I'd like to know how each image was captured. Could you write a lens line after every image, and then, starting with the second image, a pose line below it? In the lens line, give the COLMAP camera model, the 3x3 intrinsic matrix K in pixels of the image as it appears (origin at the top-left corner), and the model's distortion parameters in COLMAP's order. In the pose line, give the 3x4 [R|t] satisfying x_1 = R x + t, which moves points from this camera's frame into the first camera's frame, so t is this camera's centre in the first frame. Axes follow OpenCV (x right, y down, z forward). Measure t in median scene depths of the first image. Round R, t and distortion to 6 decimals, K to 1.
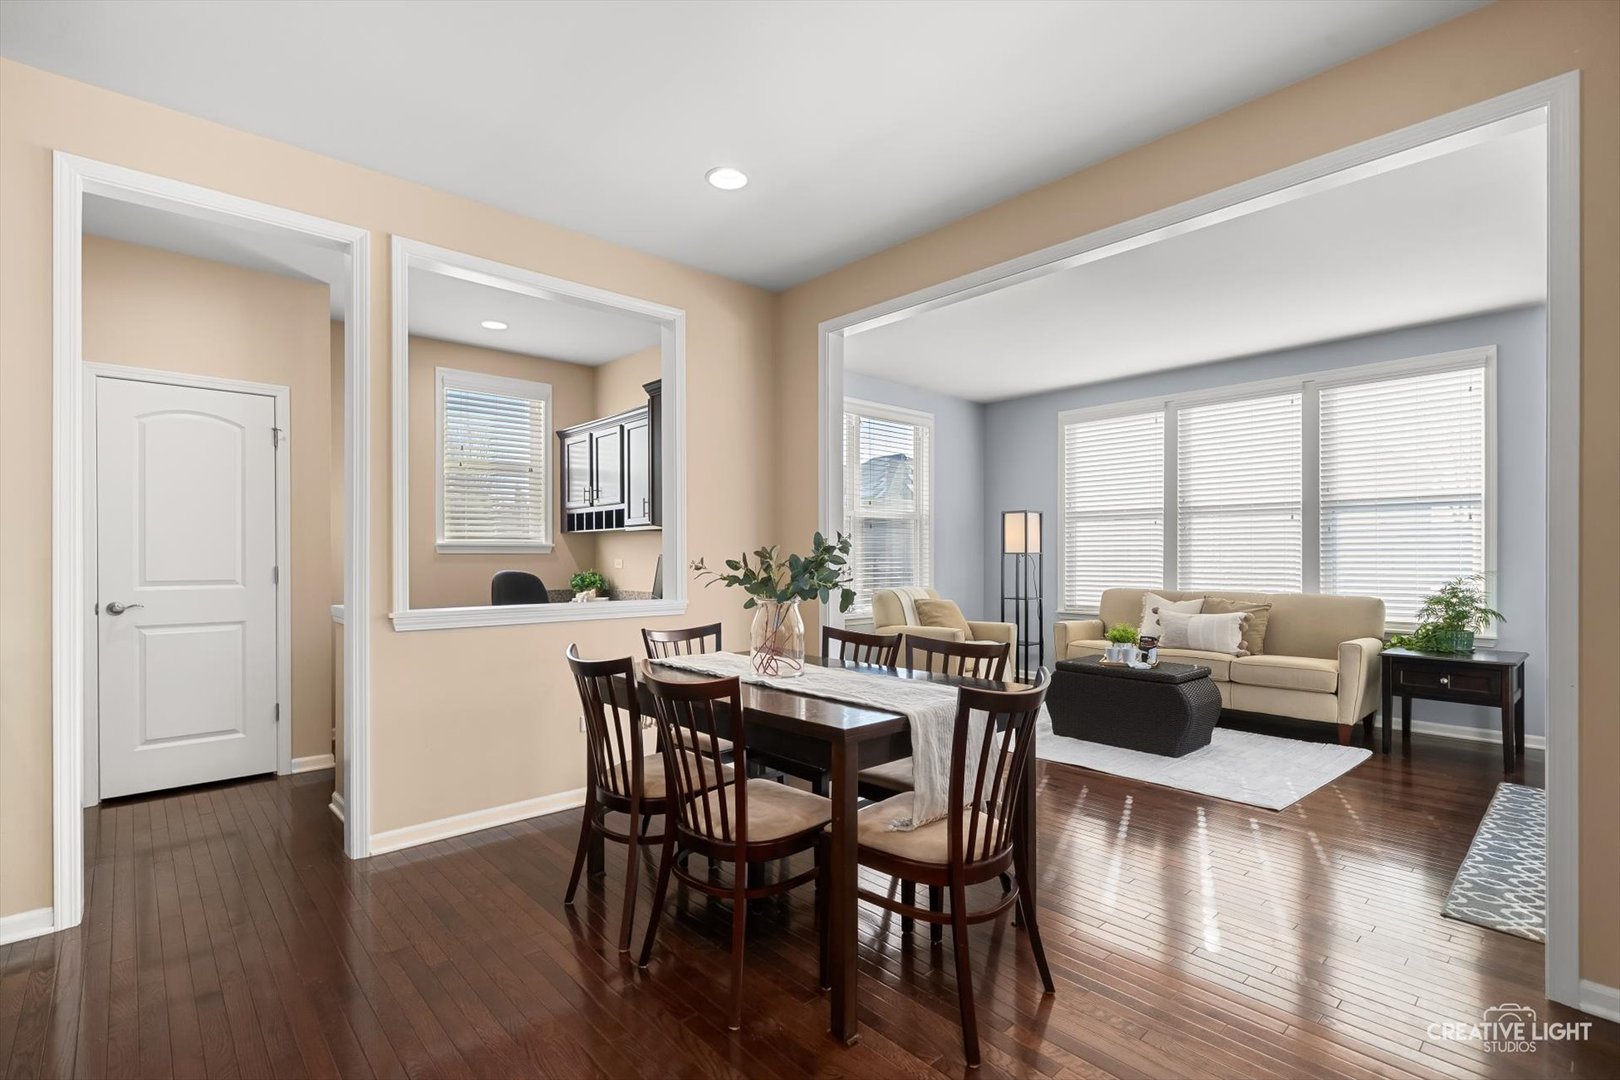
lens RADIAL K [[749.2, 0, 799.6], [0, 749.2, 556.8], [0, 0, 1]] dist [0.000128, -0.000928]
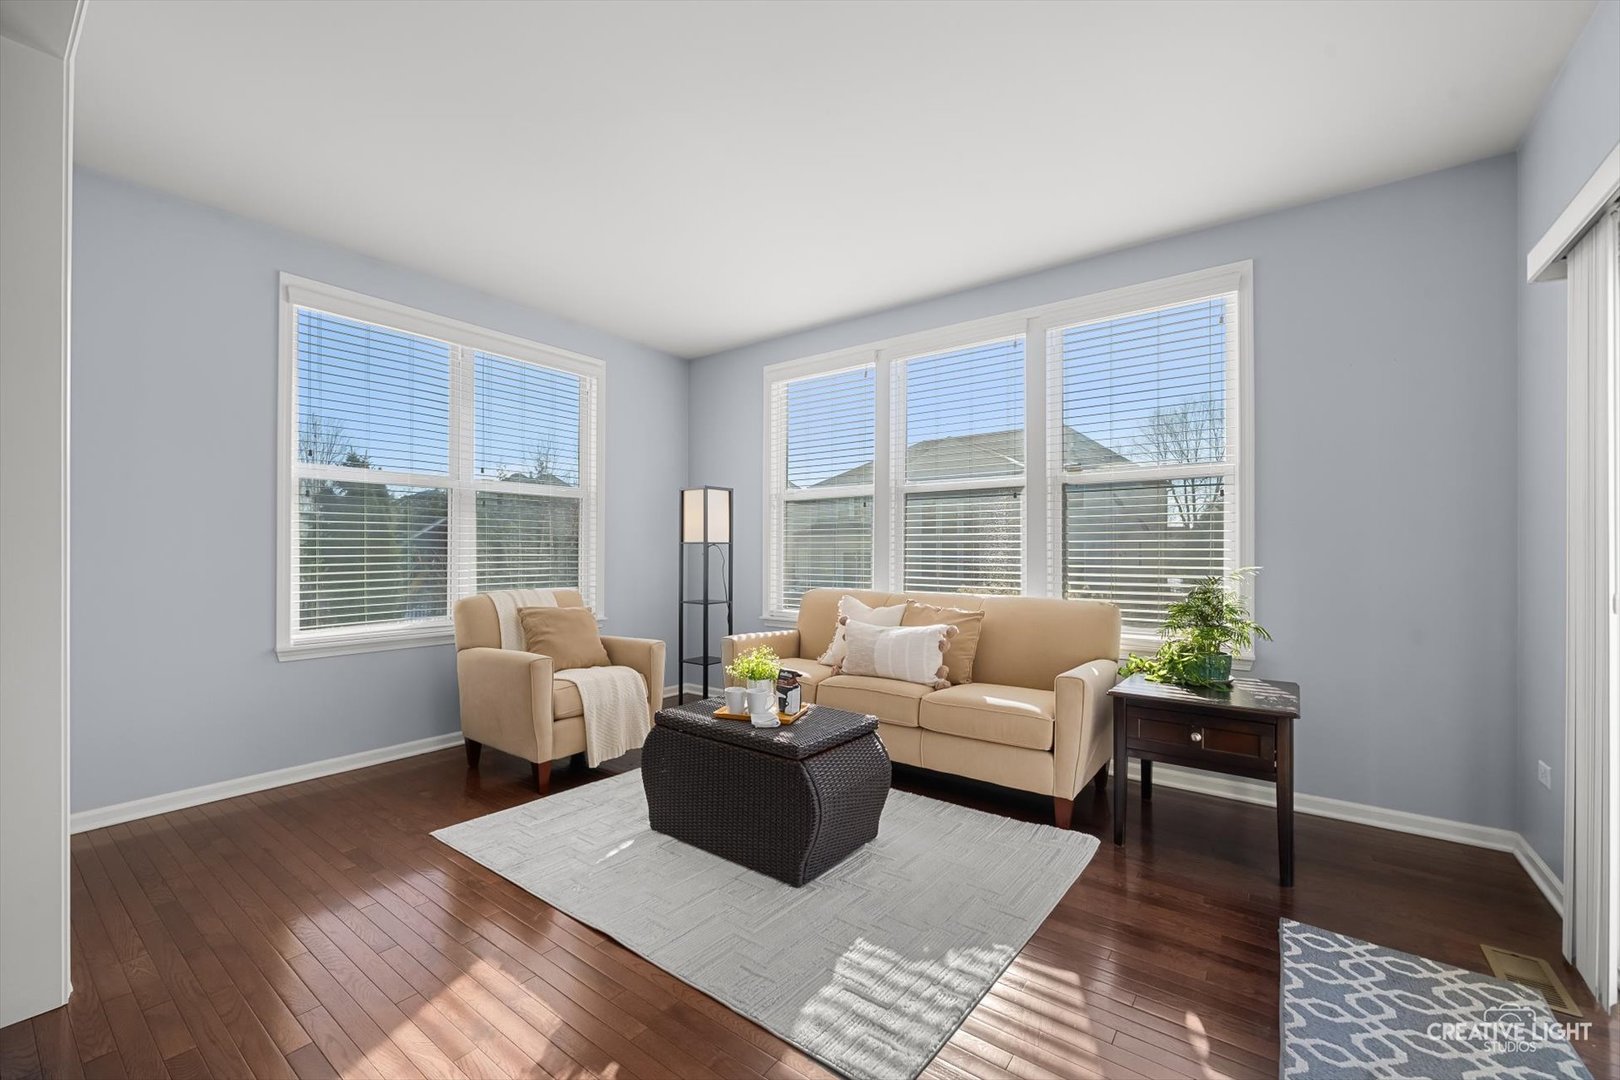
lens RADIAL K [[645.4, 0, 816.1], [0, 645.4, 552.1], [0, 0, 1]] dist [0.000510, -0.000027]
pose [[0.979323, 0.002051, 0.202295, 0.314100], [-0.001586, 0.999996, -0.002463, 0.006476], [-0.202299, 0.002091, 0.979322, 0.382817]]
